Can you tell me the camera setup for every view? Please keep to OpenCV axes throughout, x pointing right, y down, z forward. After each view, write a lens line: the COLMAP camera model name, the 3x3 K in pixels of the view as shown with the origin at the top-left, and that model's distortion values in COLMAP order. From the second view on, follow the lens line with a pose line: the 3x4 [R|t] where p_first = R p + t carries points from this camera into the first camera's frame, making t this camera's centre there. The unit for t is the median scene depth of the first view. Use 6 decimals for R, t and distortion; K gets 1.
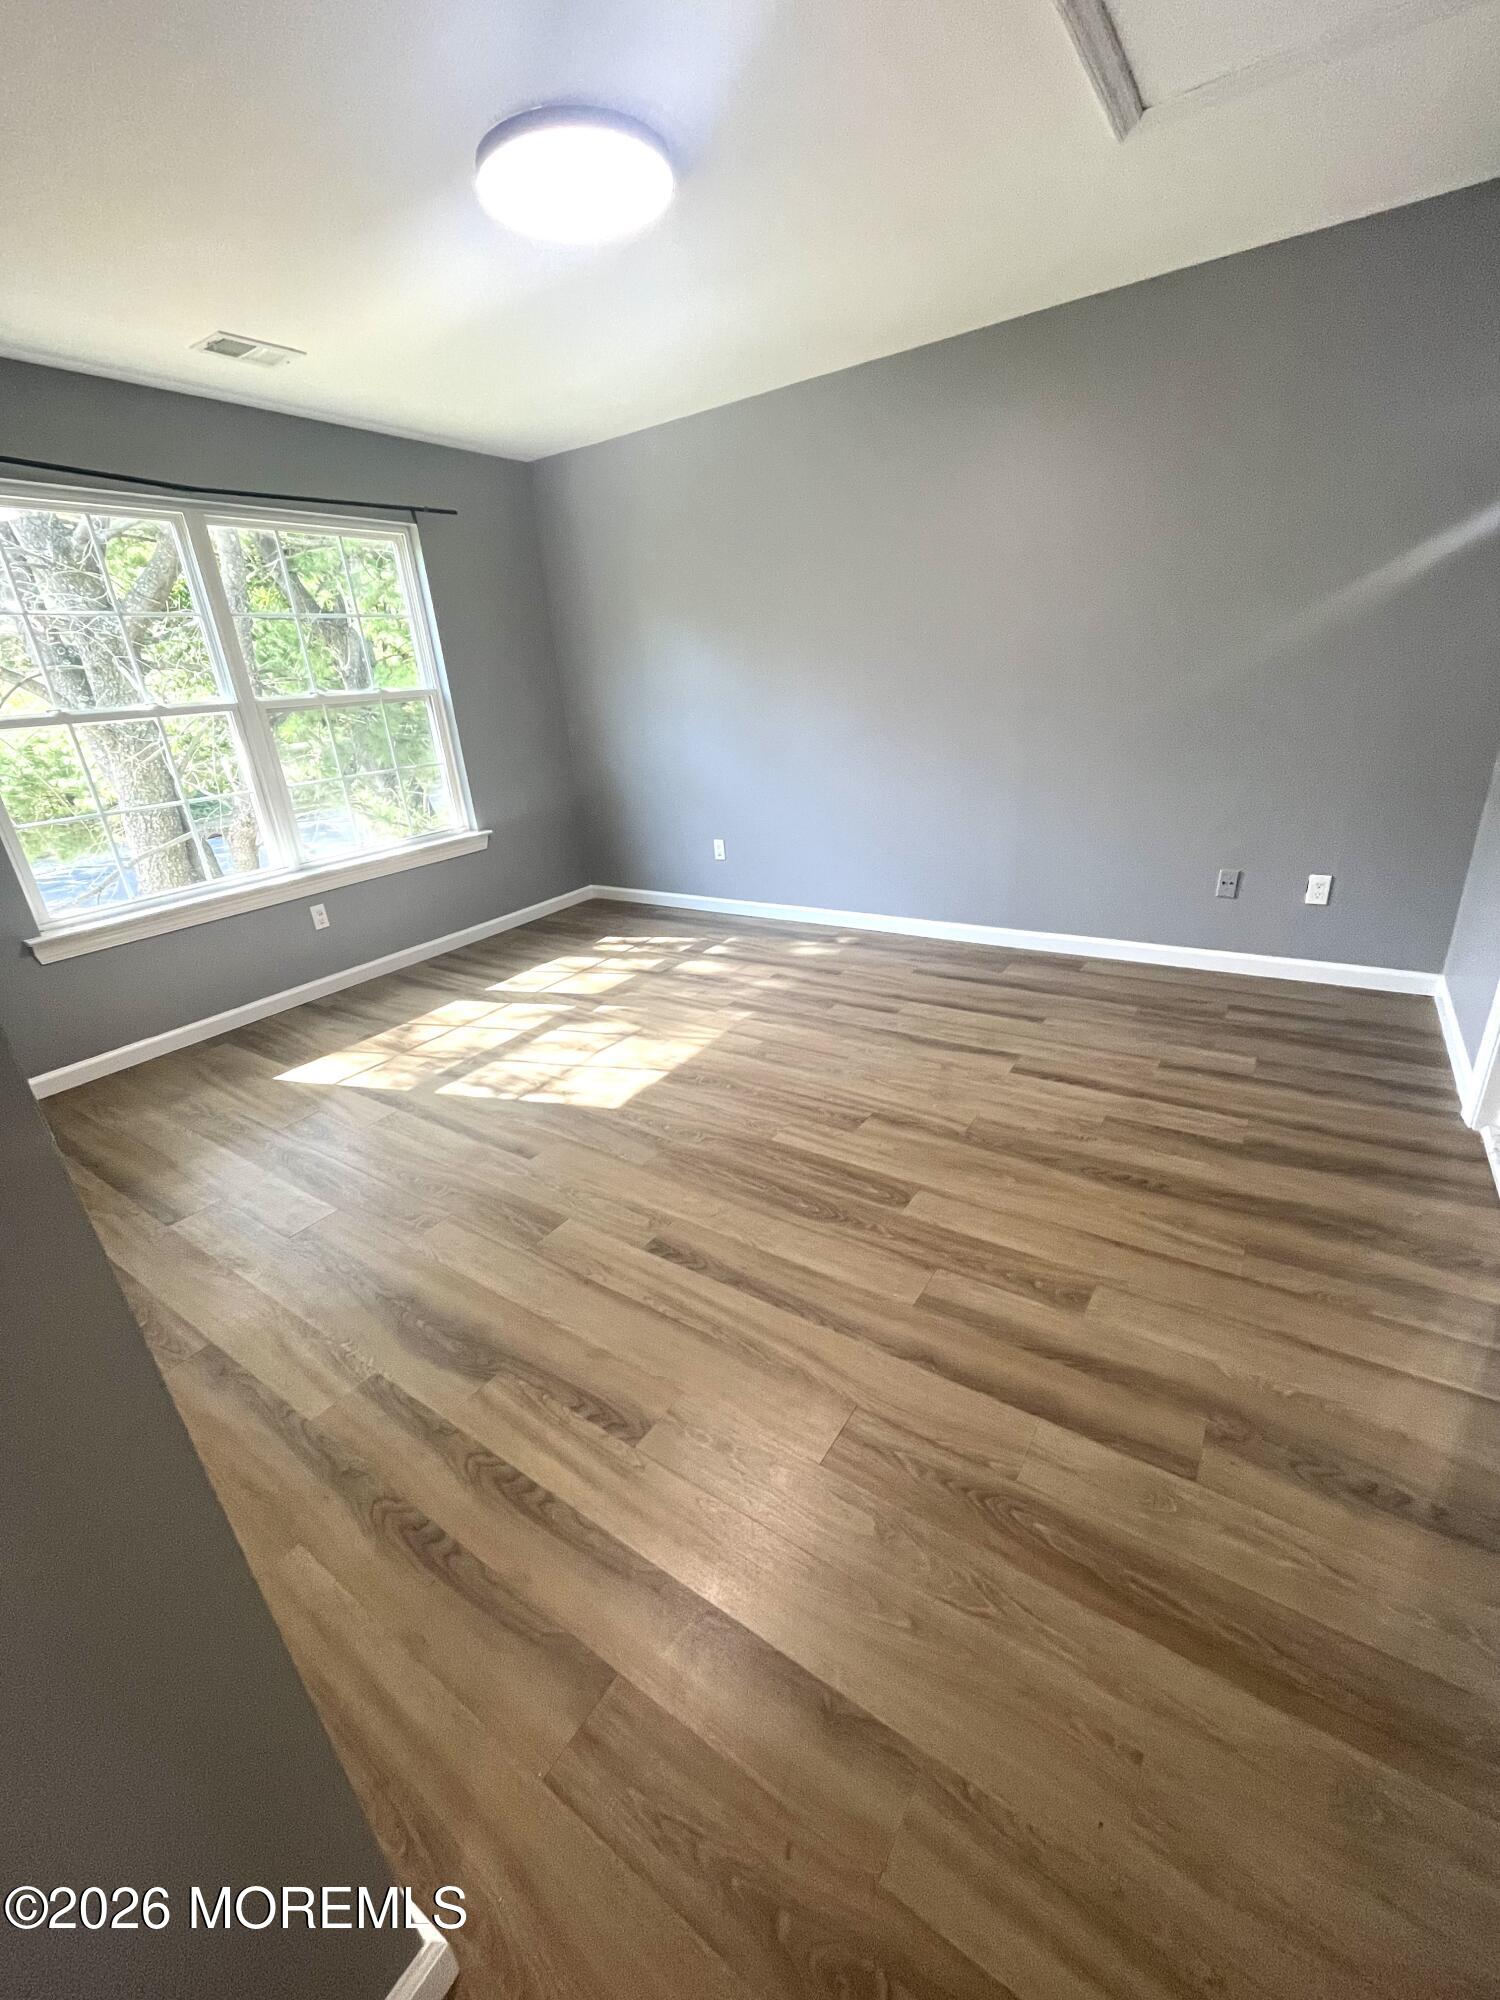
lens RADIAL K [[816.8, 0, 729.1], [0, 816.8, 990.7], [0, 0, 1]] dist [0.000659, 0.000167]
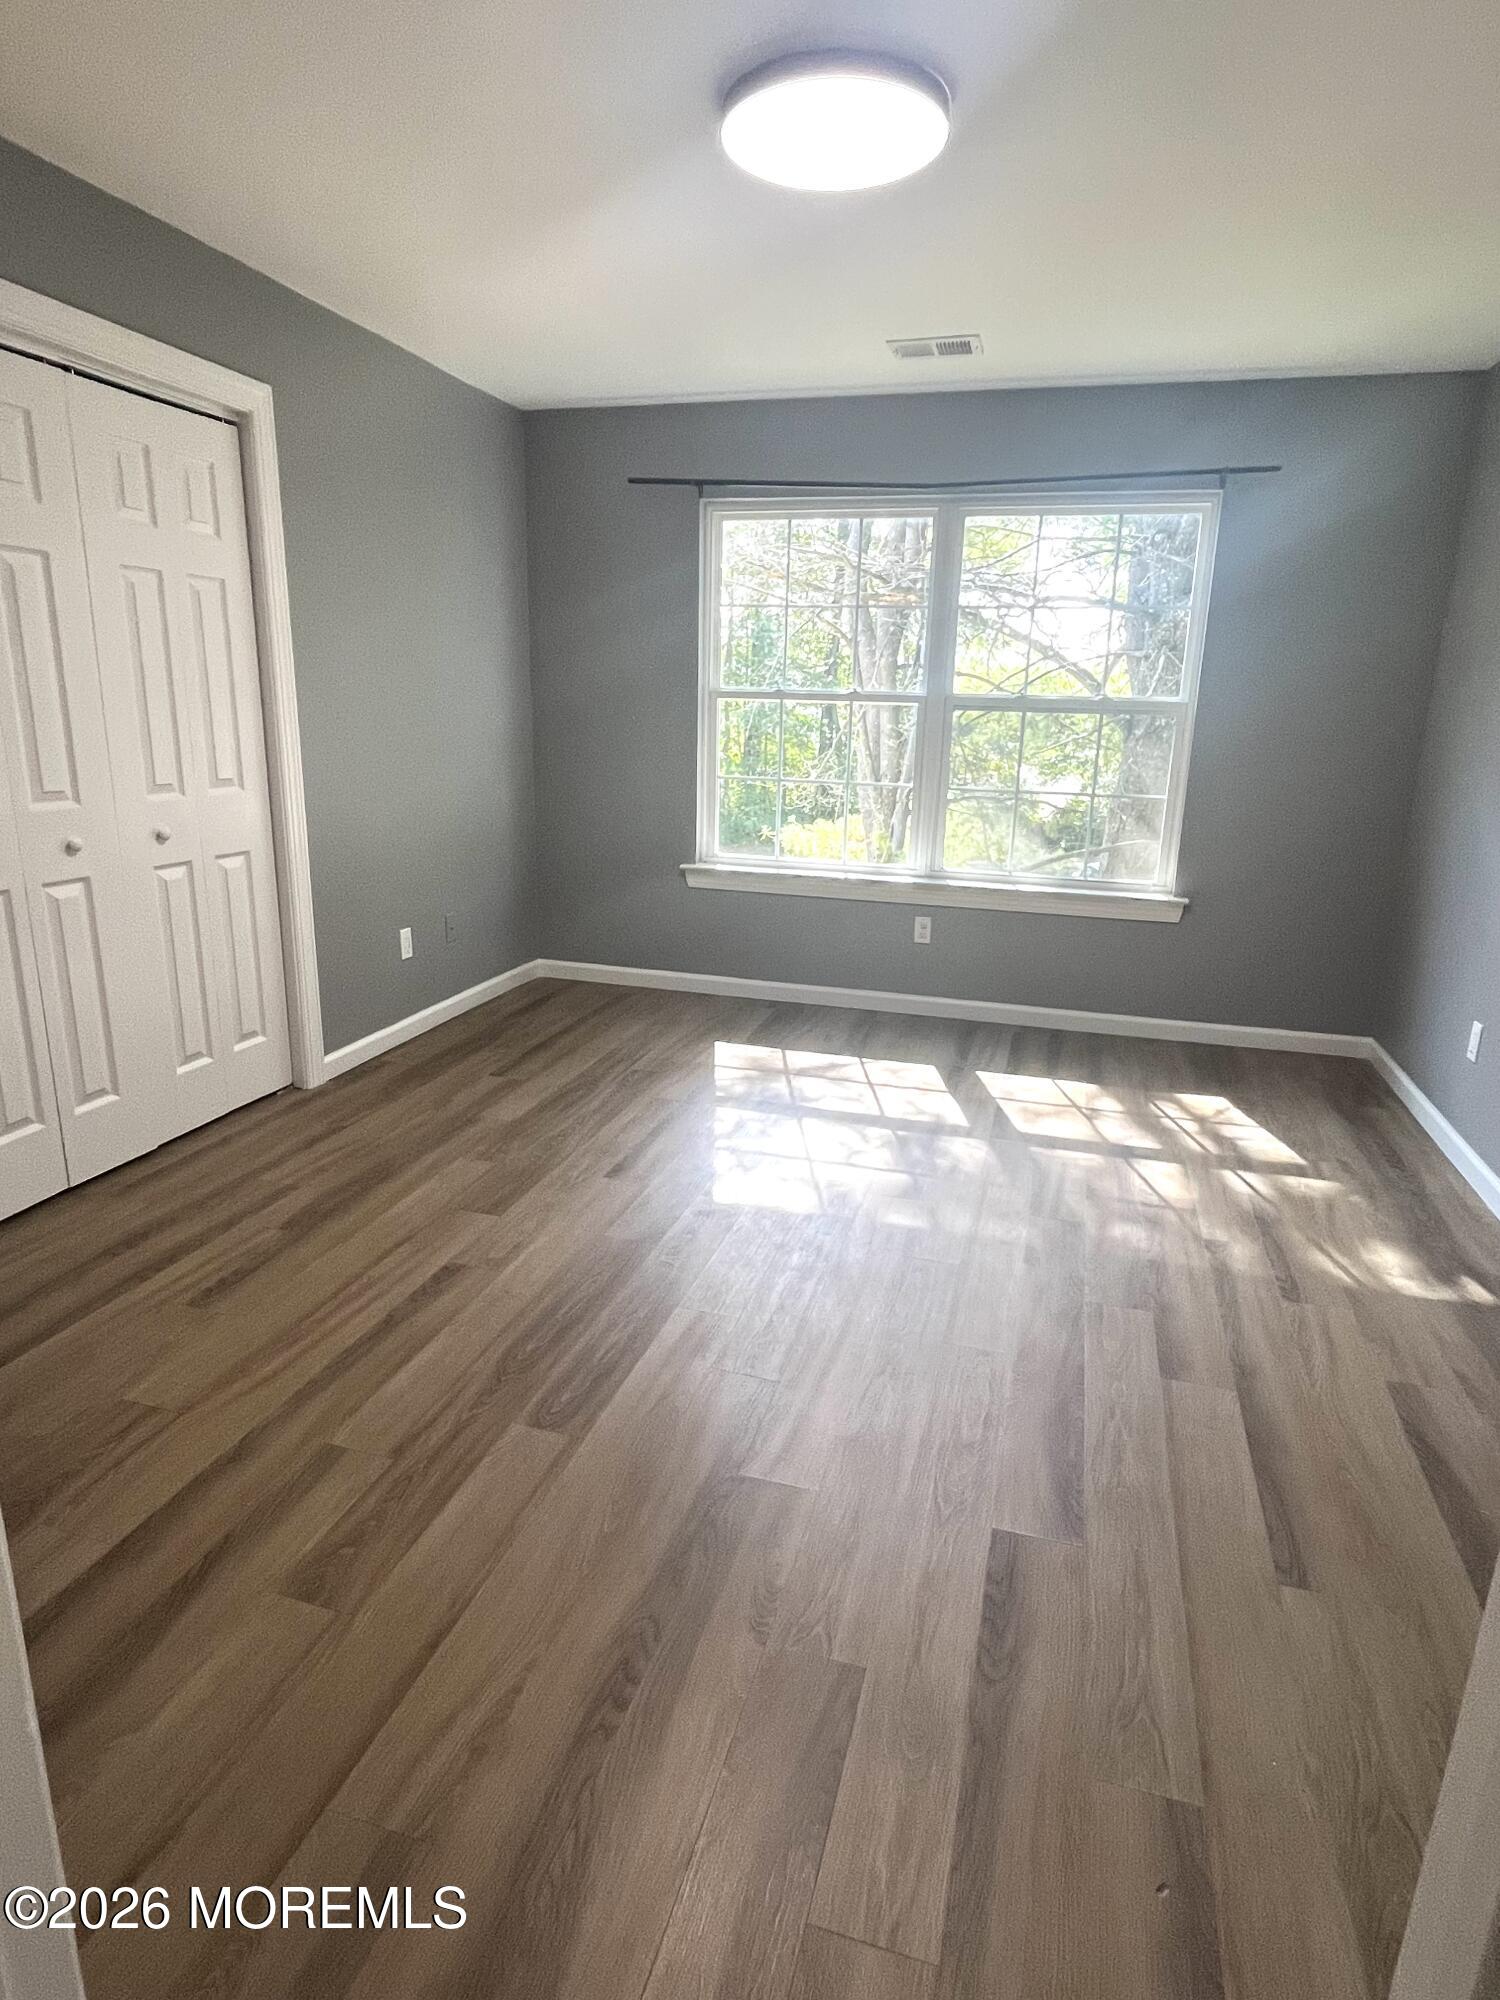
lens RADIAL K [[1106.0, 0, 751.5], [0, 1106.0, 995.4], [0, 0, 1]] dist [-0.016216, 0.000388]
pose [[0.313789, 0.319384, -0.894165, 0.605044], [-0.389464, 0.902155, 0.185563, -0.195675], [0.865941, 0.290018, 0.407475, 0.398872]]
